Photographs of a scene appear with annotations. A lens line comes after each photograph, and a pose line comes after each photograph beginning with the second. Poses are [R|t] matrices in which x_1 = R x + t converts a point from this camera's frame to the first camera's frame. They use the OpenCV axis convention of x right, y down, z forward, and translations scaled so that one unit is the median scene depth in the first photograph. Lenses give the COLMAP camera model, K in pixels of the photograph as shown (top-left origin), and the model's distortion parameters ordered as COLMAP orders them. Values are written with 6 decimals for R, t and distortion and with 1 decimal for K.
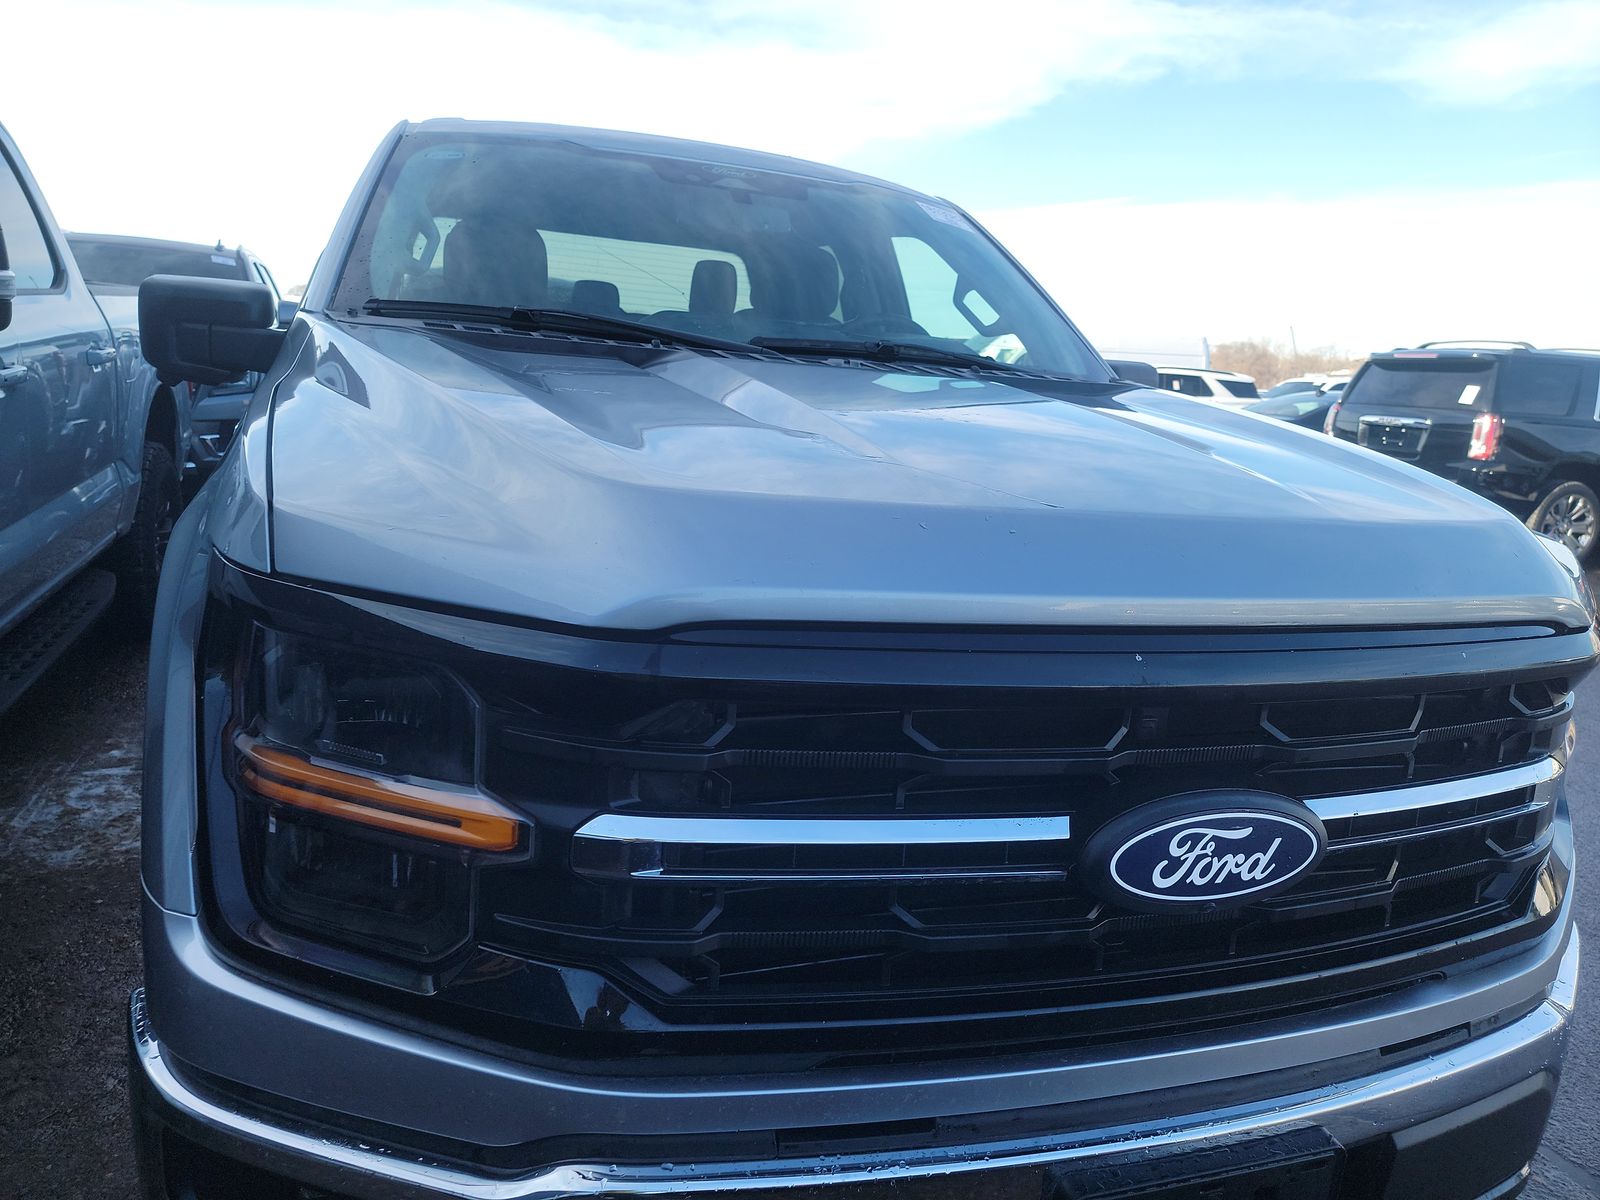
lens RADIAL K [[1101.9, 0, 803.6], [0, 1101.9, 632.6], [0, 0, 1]] dist [0.086983, -0.080858]
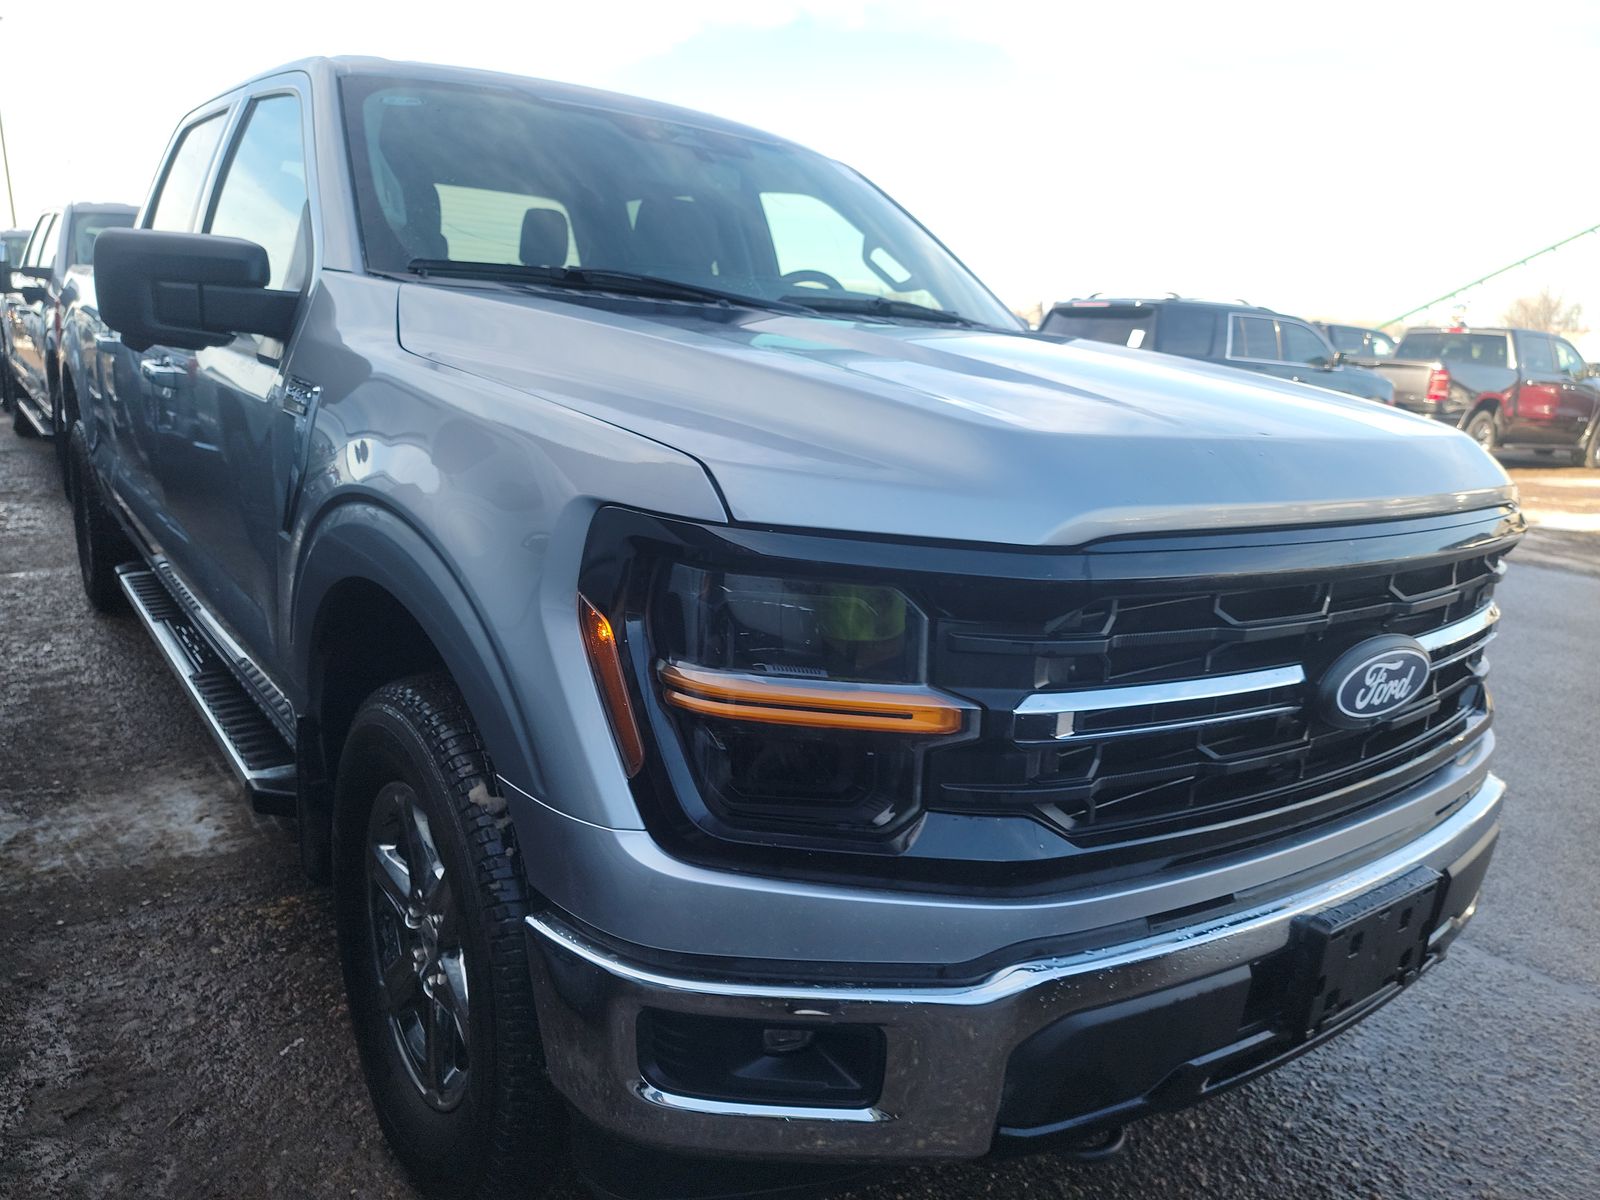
lens RADIAL K [[1128.9, 0, 796.9], [0, 1128.9, 668.4], [0, 0, 1]] dist [0.028120, -0.001060]
pose [[0.949882, -0.099313, 0.296413, -0.673495], [0.078105, 0.993519, 0.082583, 0.005505], [-0.302694, -0.055293, 0.951483, -0.121626]]
